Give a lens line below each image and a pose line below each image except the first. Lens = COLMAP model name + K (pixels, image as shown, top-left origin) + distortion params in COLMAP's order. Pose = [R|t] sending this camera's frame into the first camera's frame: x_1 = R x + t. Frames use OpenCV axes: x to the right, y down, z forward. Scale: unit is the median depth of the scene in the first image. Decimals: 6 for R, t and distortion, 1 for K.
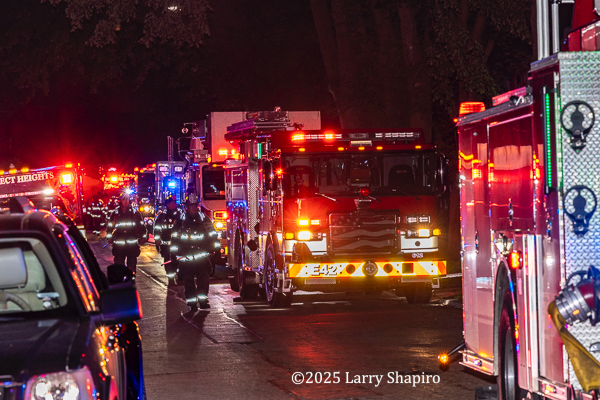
lens RADIAL K [[3623.5, 0, 300.0], [0, 3623.5, 200.0], [0, 0, 1]] dist [-0.355269, -15.333235]
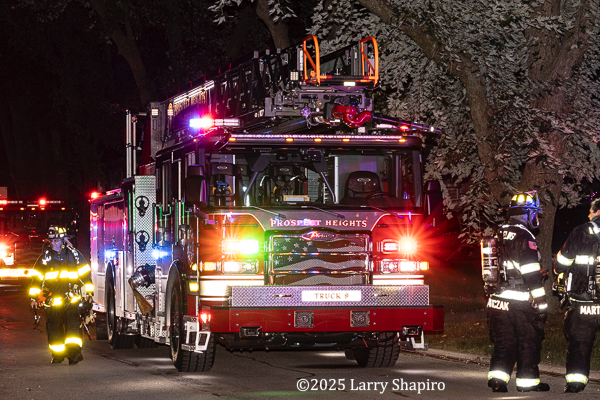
lens RADIAL K [[2129.3, 0, 300.0], [0, 2129.3, 200.0], [0, 0, 1]] dist [-0.014183, 0.526107]
pose [[0.989036, 0.020465, 0.146252, -0.022505], [-0.017799, 0.999651, -0.019513, 0.001200], [-0.146600, 0.016696, 0.989055, -0.351432]]
